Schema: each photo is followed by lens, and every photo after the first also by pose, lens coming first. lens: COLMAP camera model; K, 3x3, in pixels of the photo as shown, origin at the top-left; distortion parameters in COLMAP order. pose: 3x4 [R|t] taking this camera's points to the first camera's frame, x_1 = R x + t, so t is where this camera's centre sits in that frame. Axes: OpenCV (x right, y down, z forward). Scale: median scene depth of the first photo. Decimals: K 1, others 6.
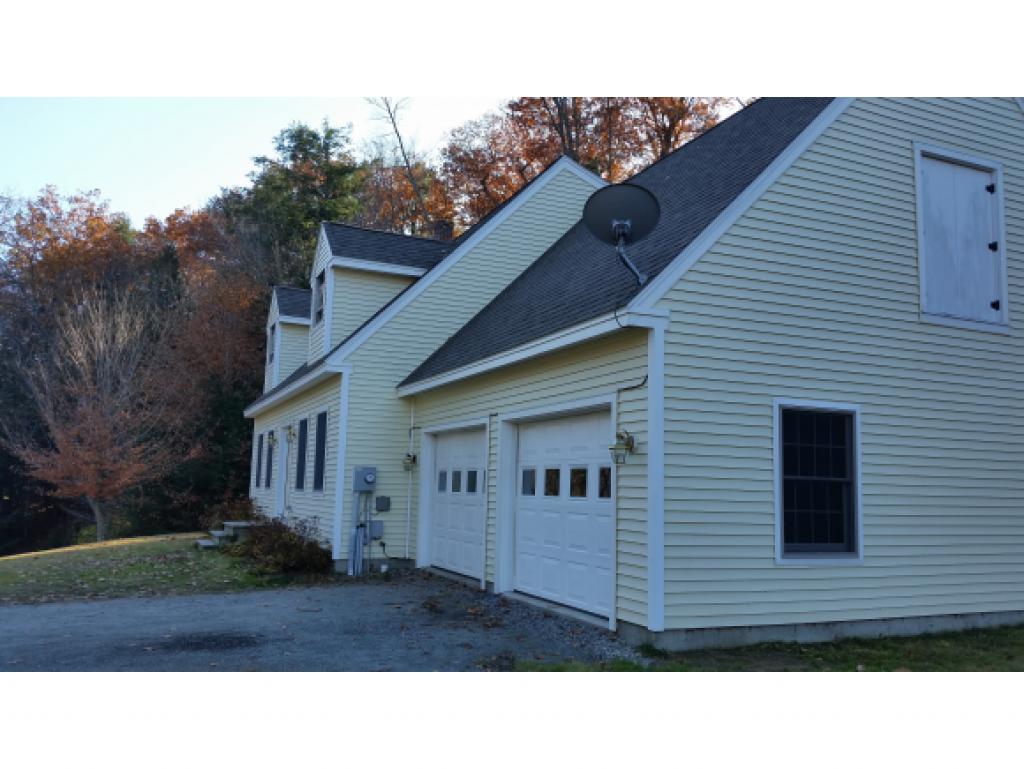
lens RADIAL K [[865.2, 0, 516.9], [0, 865.2, 387.1], [0, 0, 1]] dist [-0.017012, -0.010973]
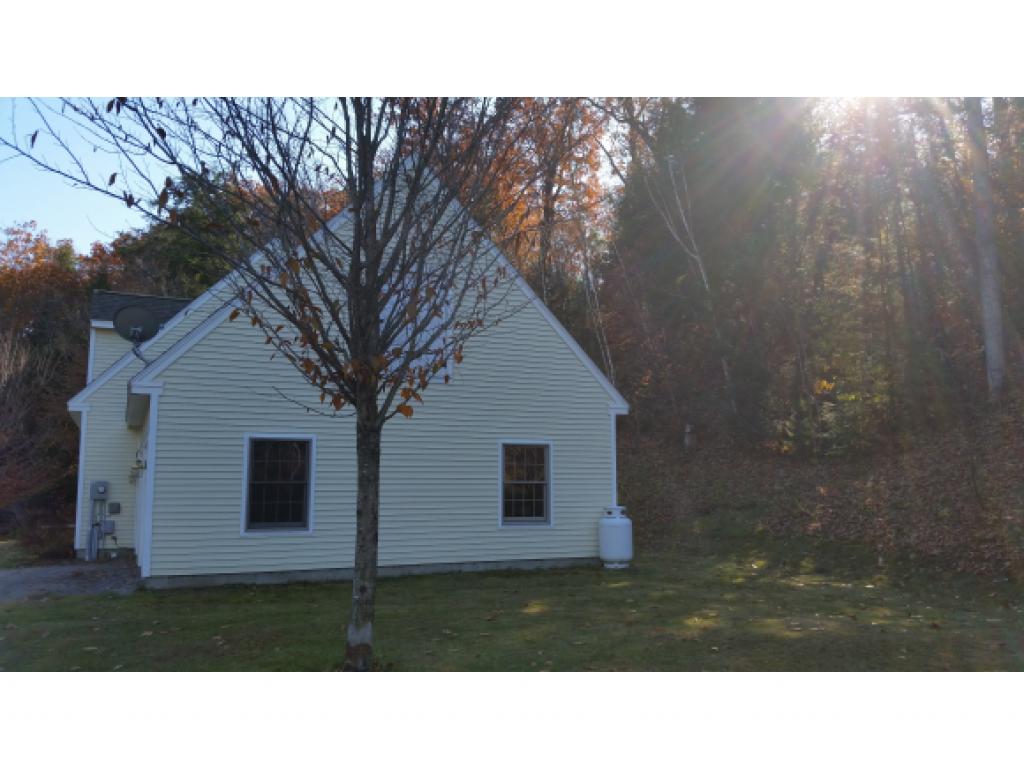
lens RADIAL K [[865.2, 0, 516.9], [0, 865.2, 387.1], [0, 0, 1]] dist [-0.017012, -0.010973]
pose [[0.999392, -0.026639, 0.022483, 0.453533], [0.026794, 0.999619, -0.006621, -0.028682], [-0.022298, 0.007219, 0.999725, -0.366911]]
